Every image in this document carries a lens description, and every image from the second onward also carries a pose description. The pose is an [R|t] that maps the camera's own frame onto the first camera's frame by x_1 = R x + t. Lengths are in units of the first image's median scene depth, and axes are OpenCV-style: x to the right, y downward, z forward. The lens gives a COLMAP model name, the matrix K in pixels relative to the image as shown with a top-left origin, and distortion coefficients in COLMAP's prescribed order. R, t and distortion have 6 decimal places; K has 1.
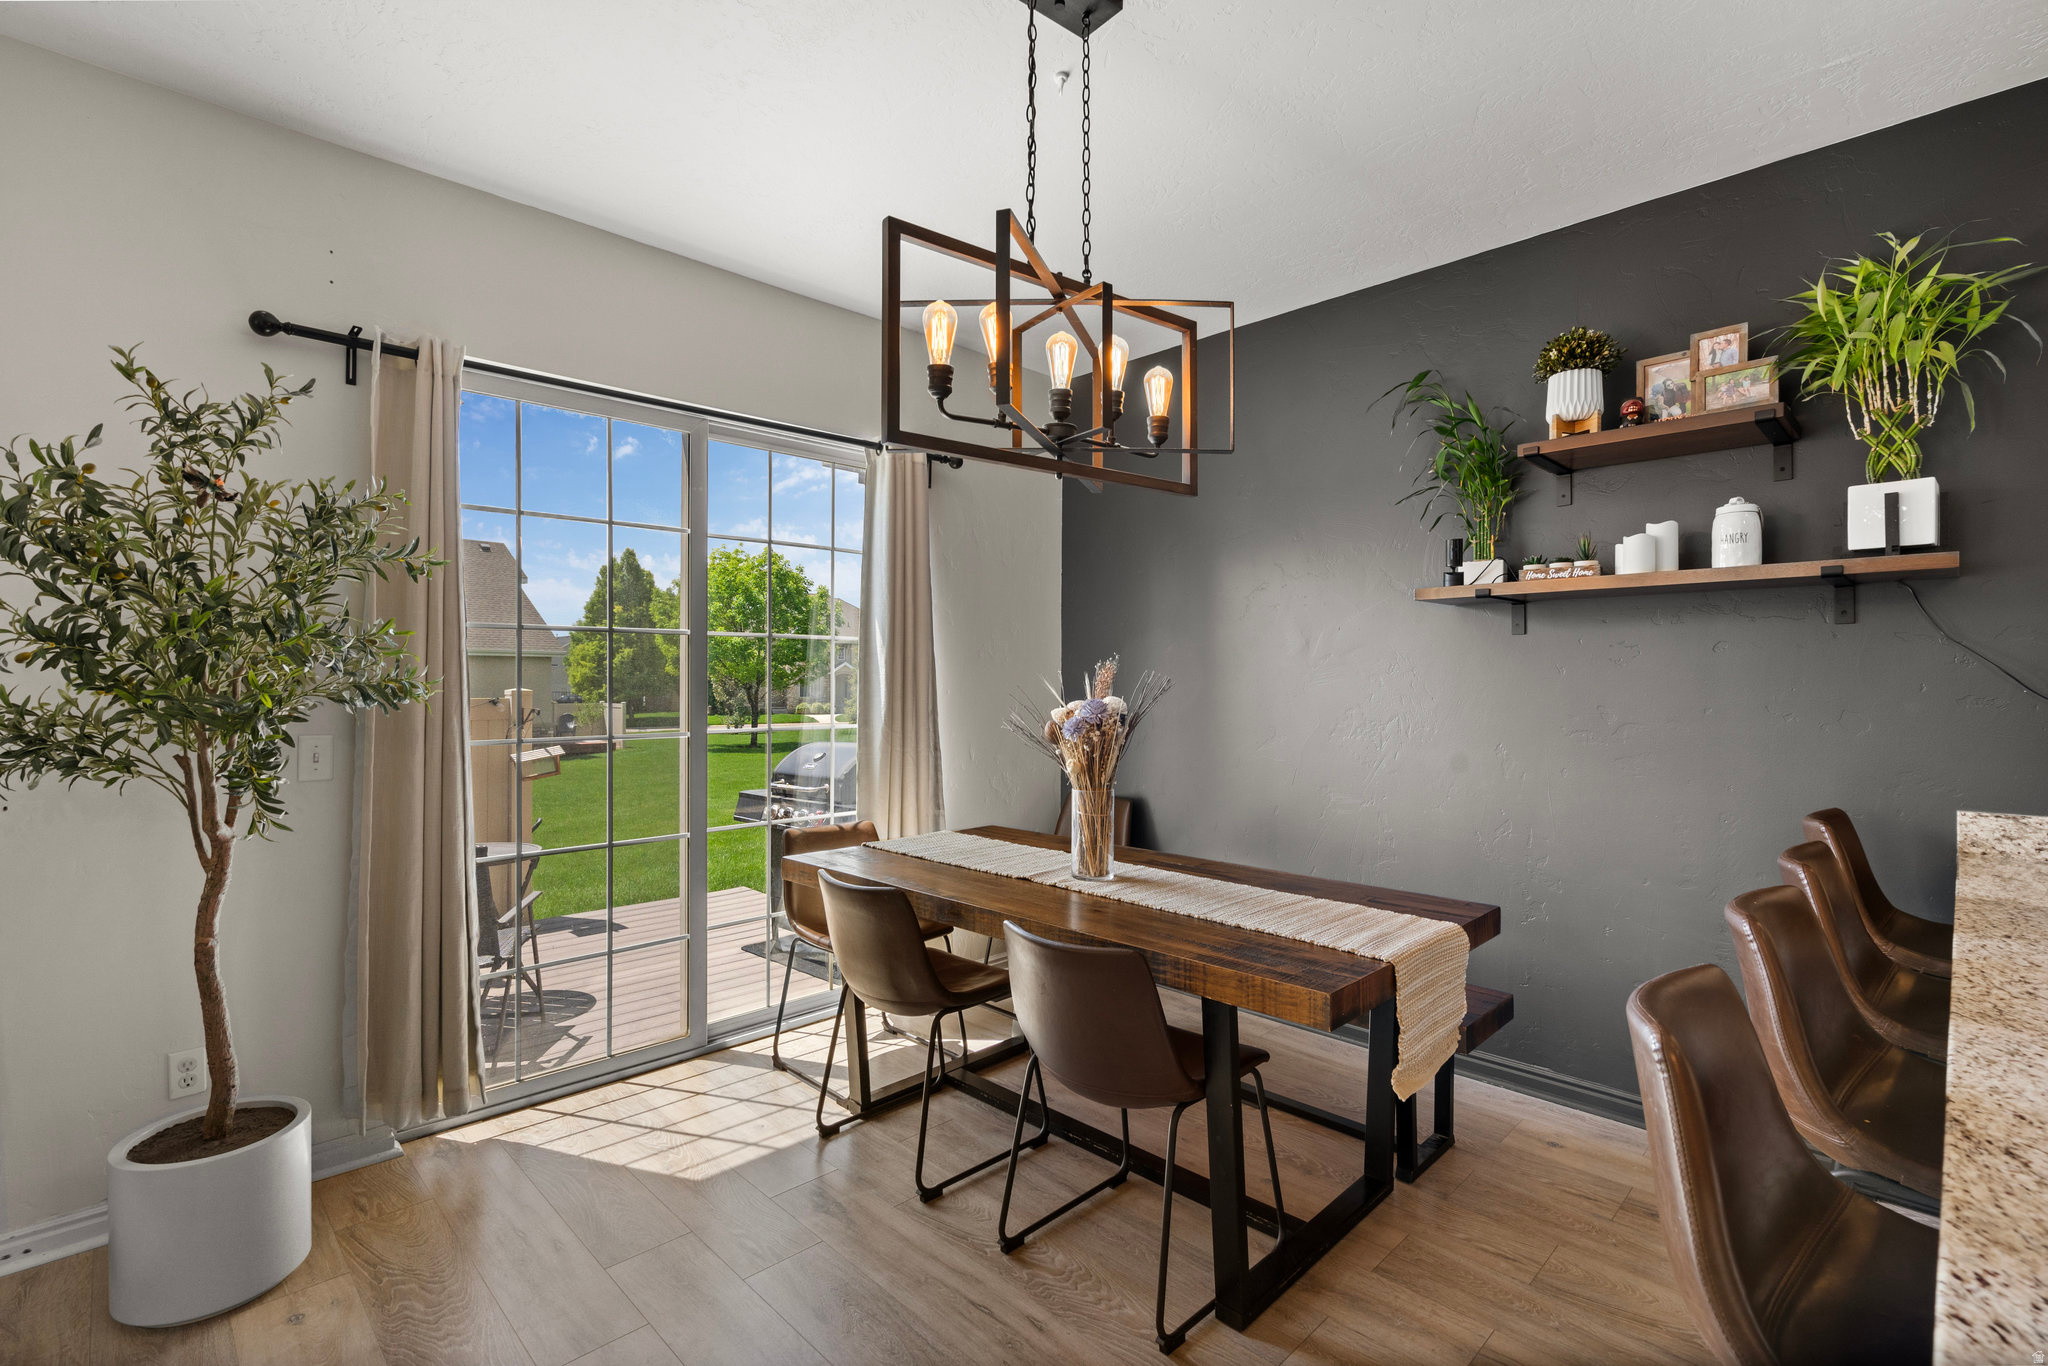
lens RADIAL K [[920.0, 0, 1021.9], [0, 920.0, 677.3], [0, 0, 1]] dist [0.000265, -0.000043]
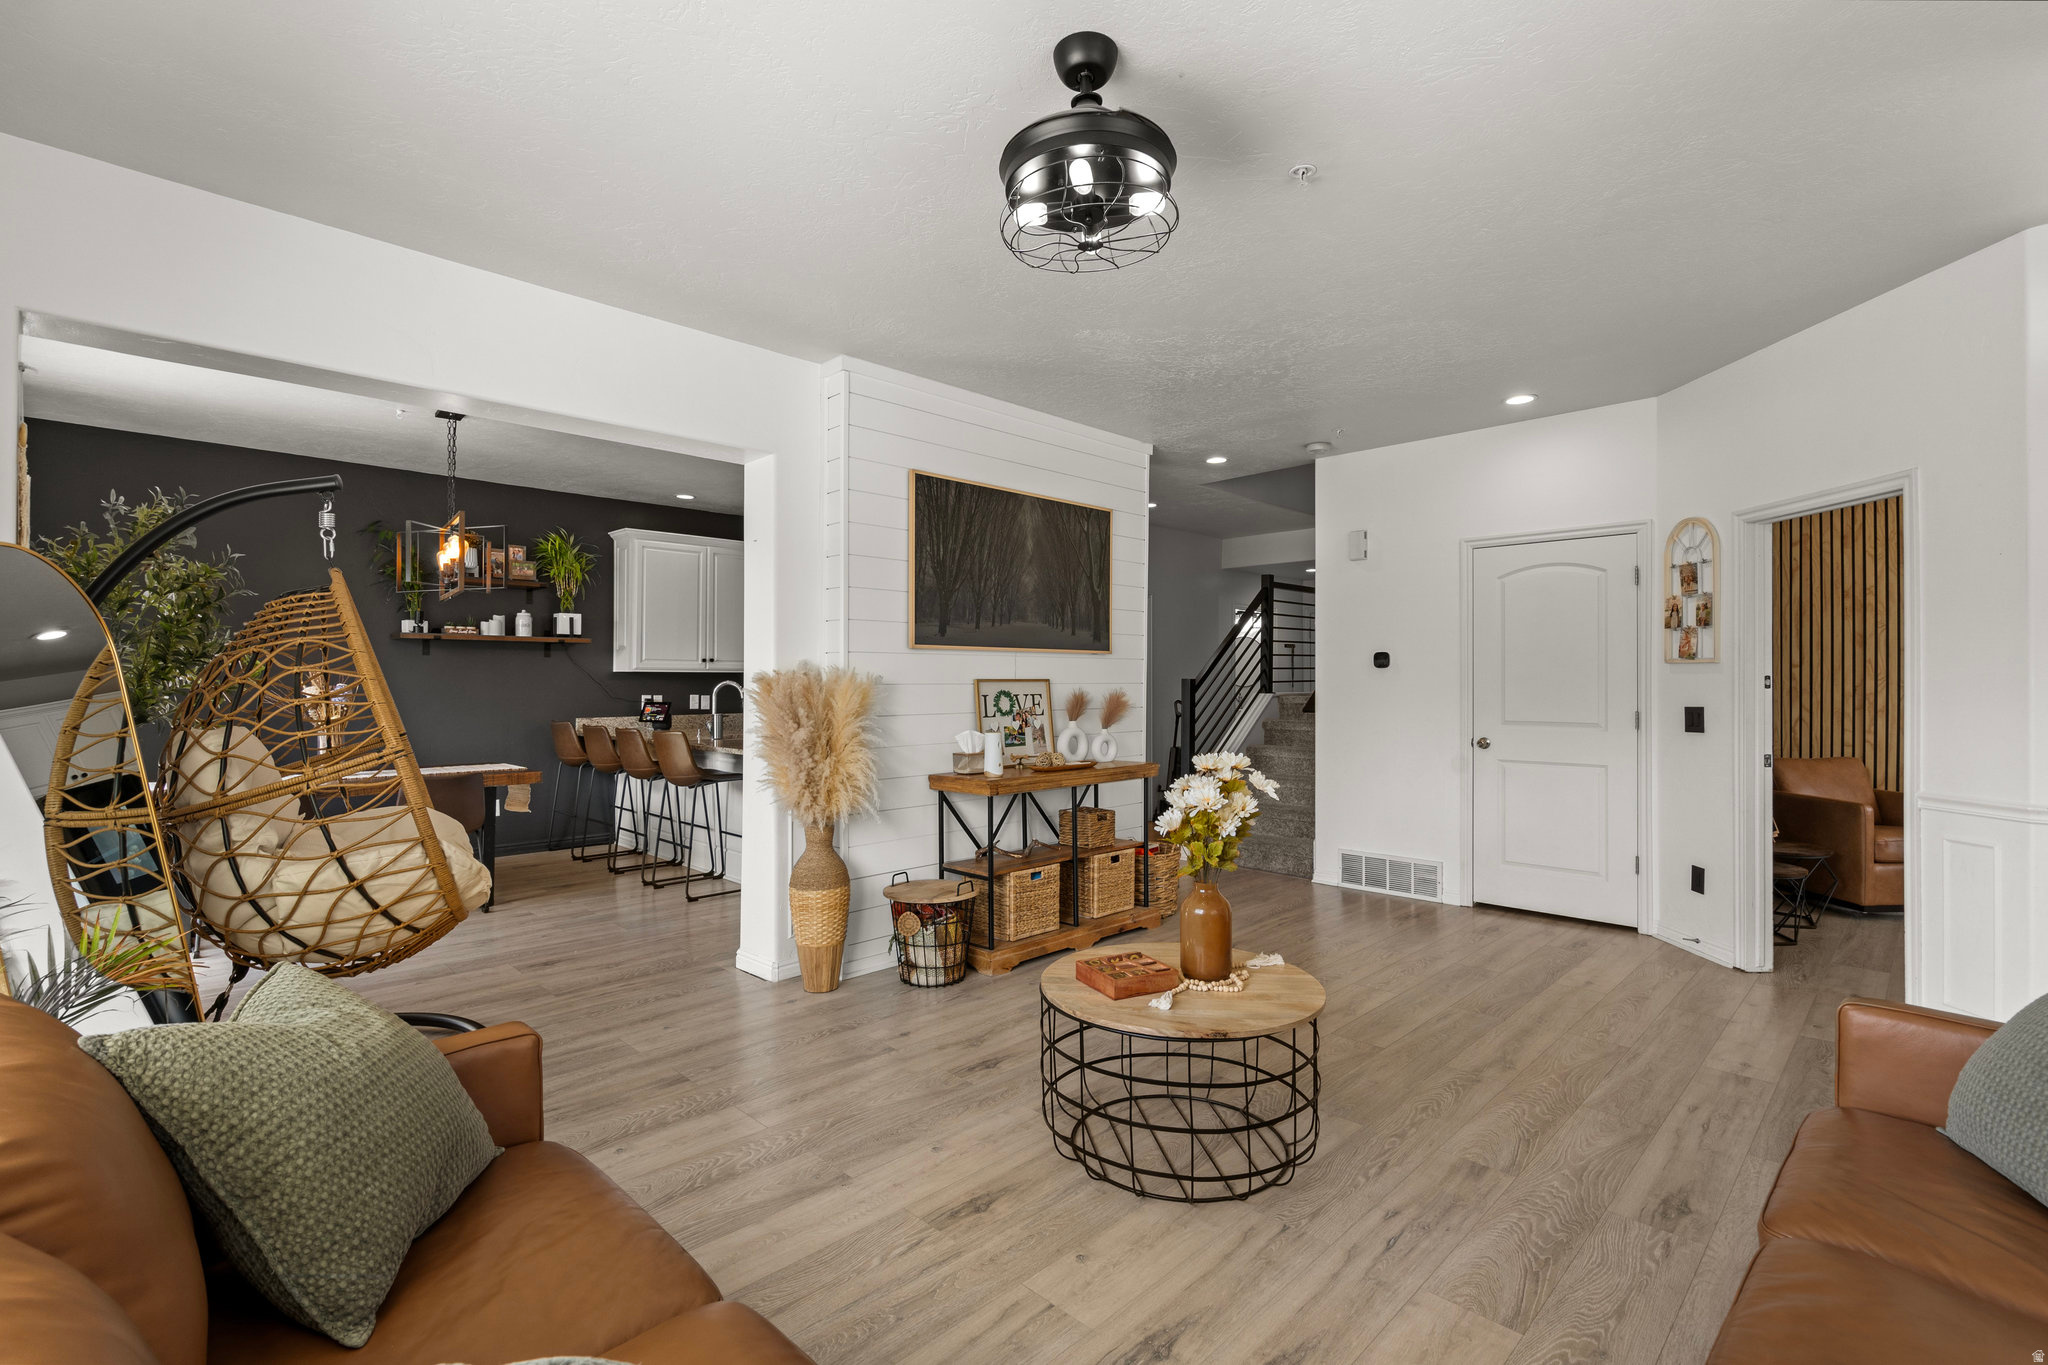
lens RADIAL K [[928.2, 0, 1024.0], [0, 928.2, 682.5], [0, 0, 1]] dist [-0.009311, 0.000282]
pose [[-0.014270, -0.005575, 0.999883, -1.948344], [-0.003942, 0.999977, 0.005519, -0.001466], [-0.999890, -0.003863, -0.014292, -0.436151]]
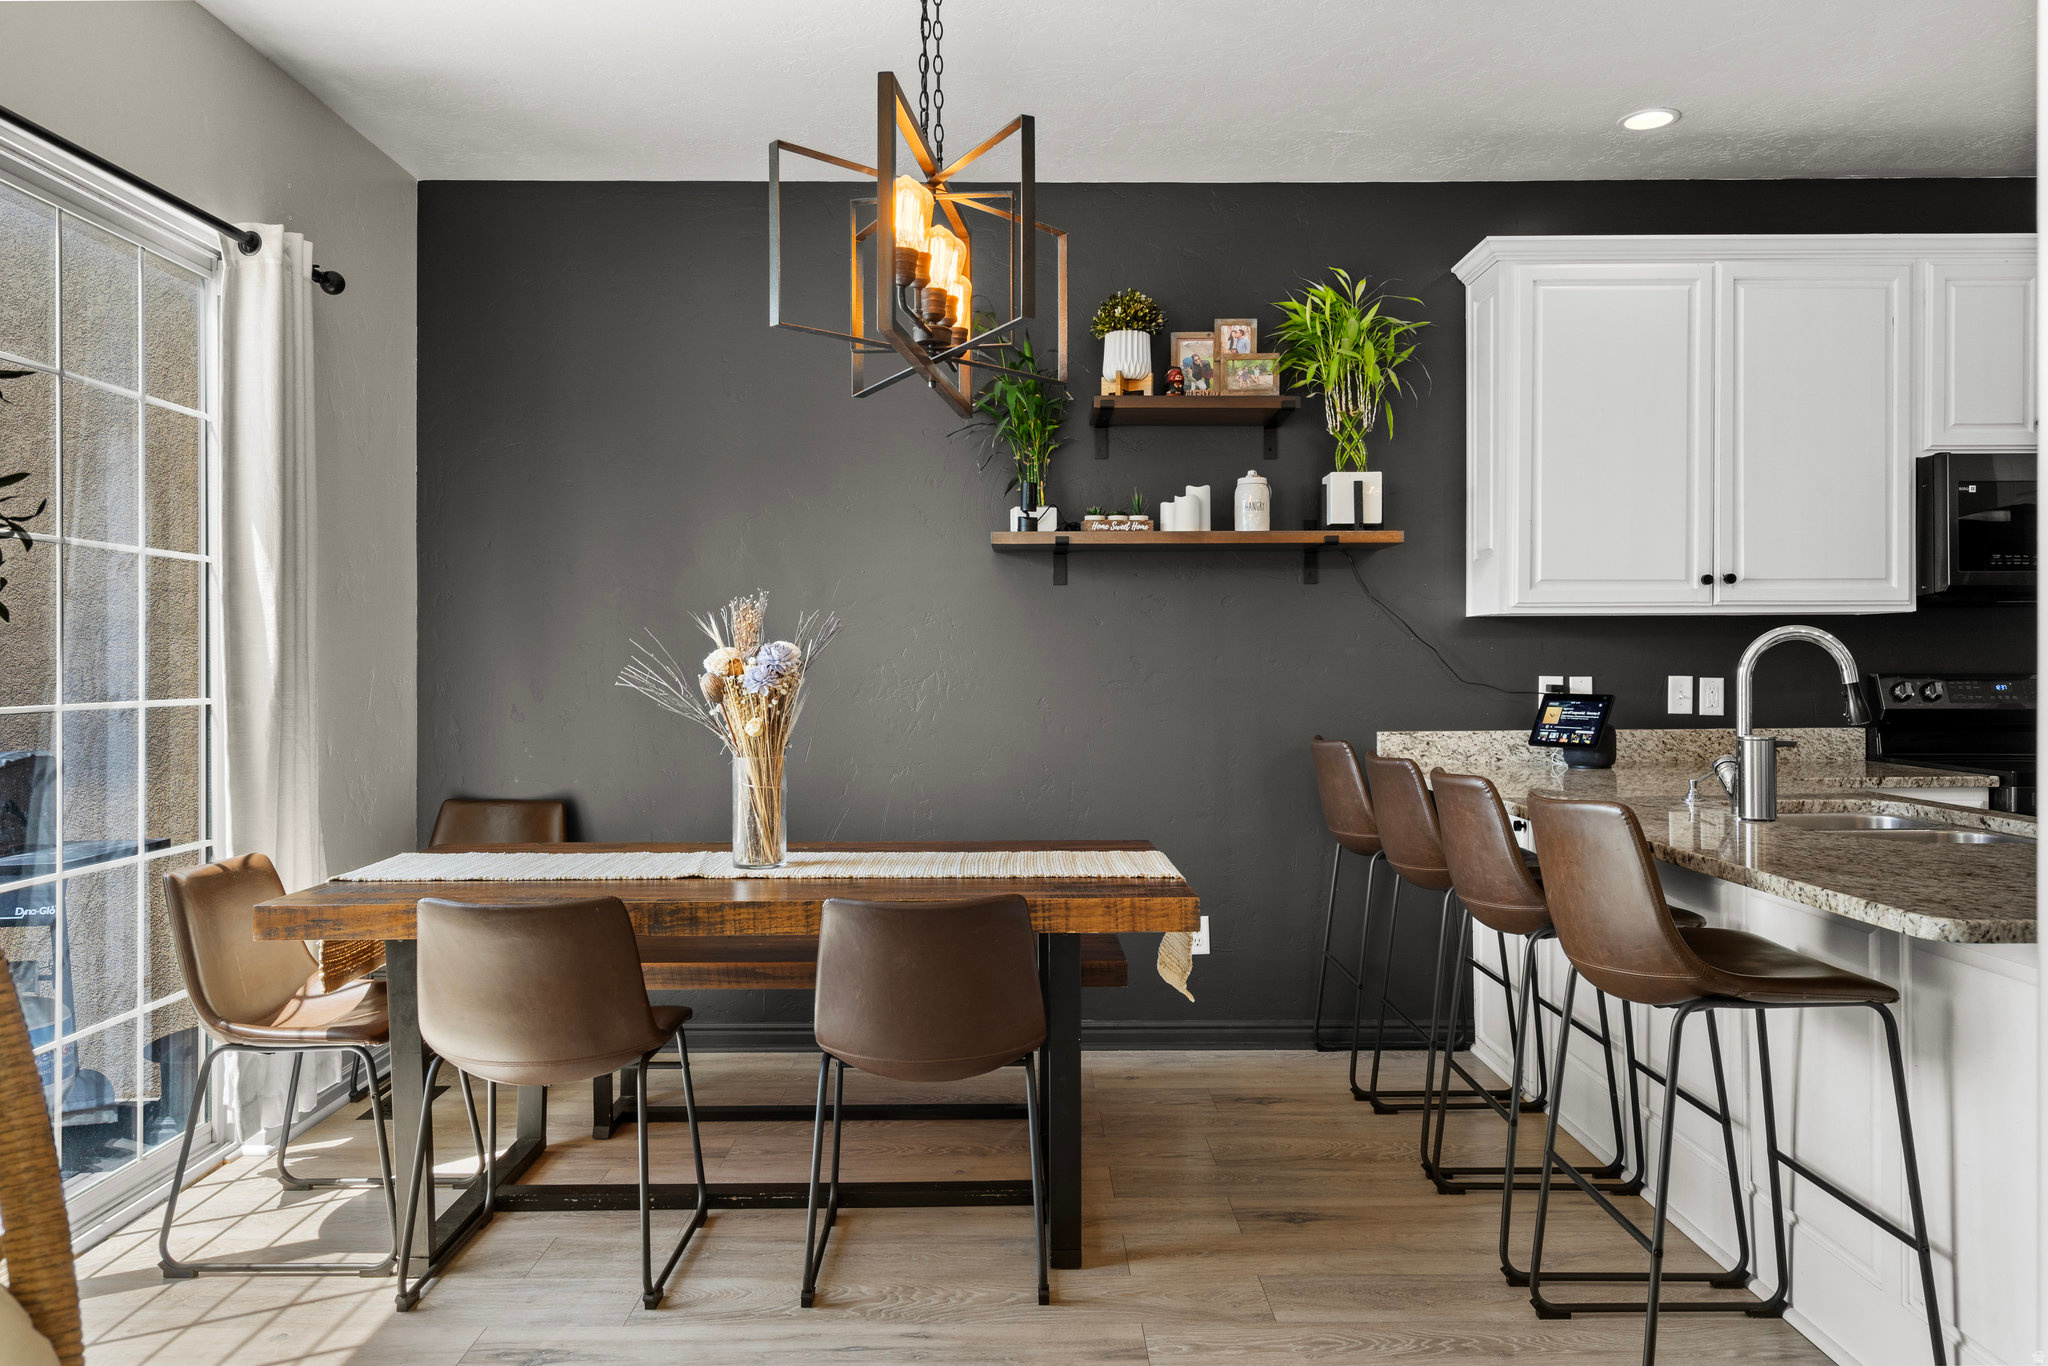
lens RADIAL K [[1387.3, 0, 1014.8], [0, 1387.3, 672.1], [0, 0, 1]] dist [-0.004029, -0.001209]
pose [[0.702198, -0.007089, 0.711946, -0.646777], [0.004162, 0.999974, 0.005852, 0.043165], [-0.711969, -0.001146, 0.702210, -0.001712]]
